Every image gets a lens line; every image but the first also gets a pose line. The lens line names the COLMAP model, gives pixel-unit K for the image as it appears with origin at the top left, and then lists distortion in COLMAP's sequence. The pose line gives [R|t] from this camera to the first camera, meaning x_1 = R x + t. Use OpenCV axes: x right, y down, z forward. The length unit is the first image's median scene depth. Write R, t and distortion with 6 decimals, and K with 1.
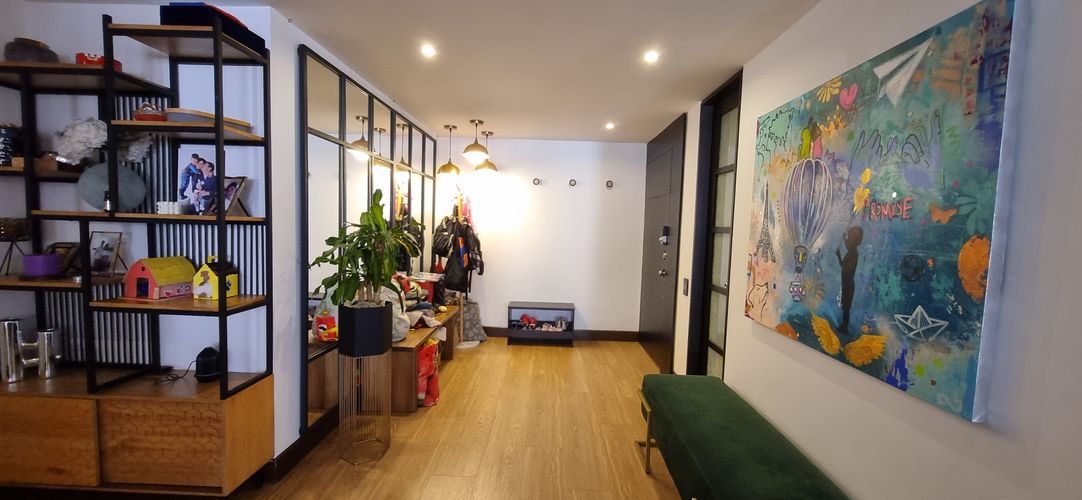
lens RADIAL K [[426.7, 0, 543.2], [0, 426.7, 254.1], [0, 0, 1]] dist [0.003324, 0.000167]
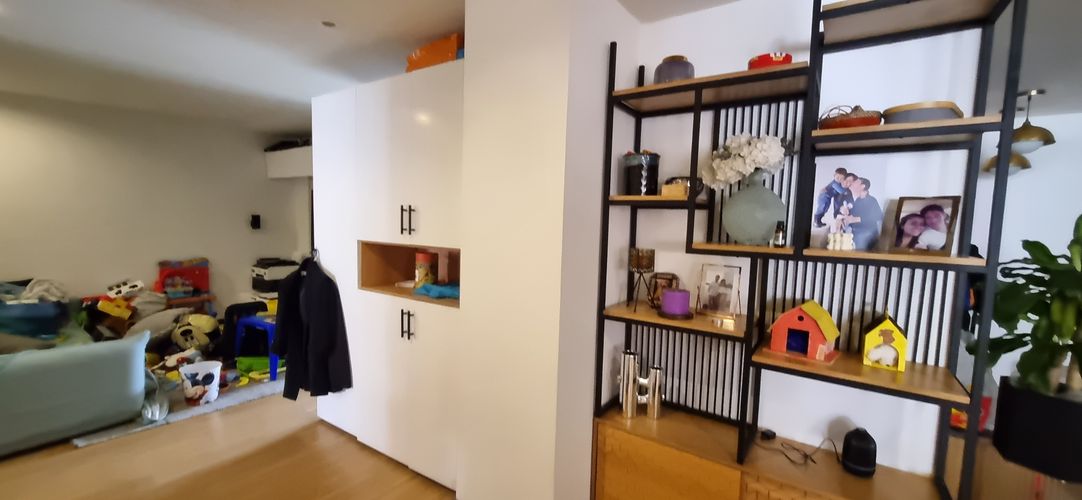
lens RADIAL K [[426.7, 0, 546.1], [0, 426.7, 251.0], [0, 0, 1]] dist [0.003324, 0.000167]
pose [[0.833280, 0.033512, -0.551834, -0.826192], [-0.038642, 0.999250, 0.002333, -0.068107], [0.551499, 0.019380, 0.833950, 0.079024]]
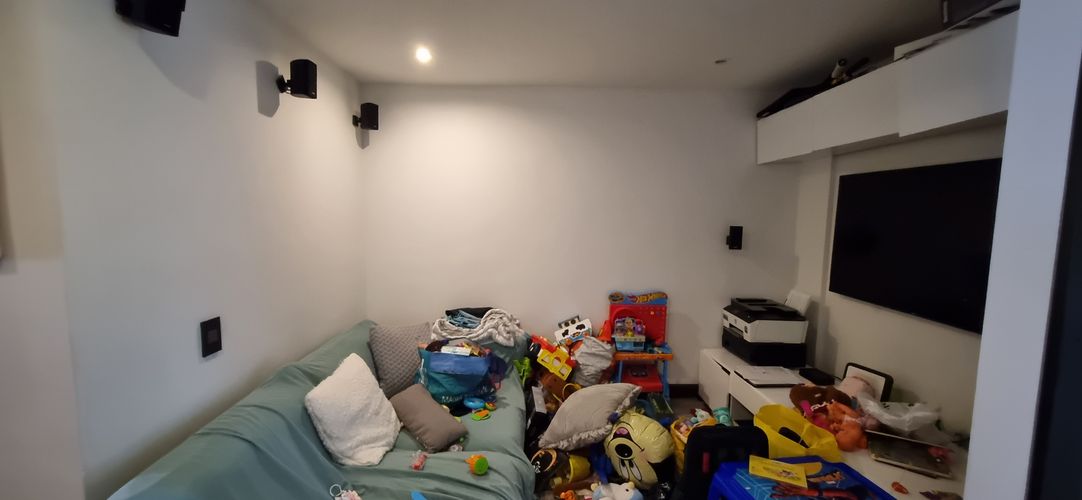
lens RADIAL K [[426.7, 0, 545.0], [0, 426.7, 254.2], [0, 0, 1]] dist [0.003324, 0.000167]
pose [[0.030853, 0.063311, -0.997517, -2.065477], [-0.078935, 0.995029, 0.060712, -0.143108], [0.996402, 0.076866, 0.035698, 0.482251]]
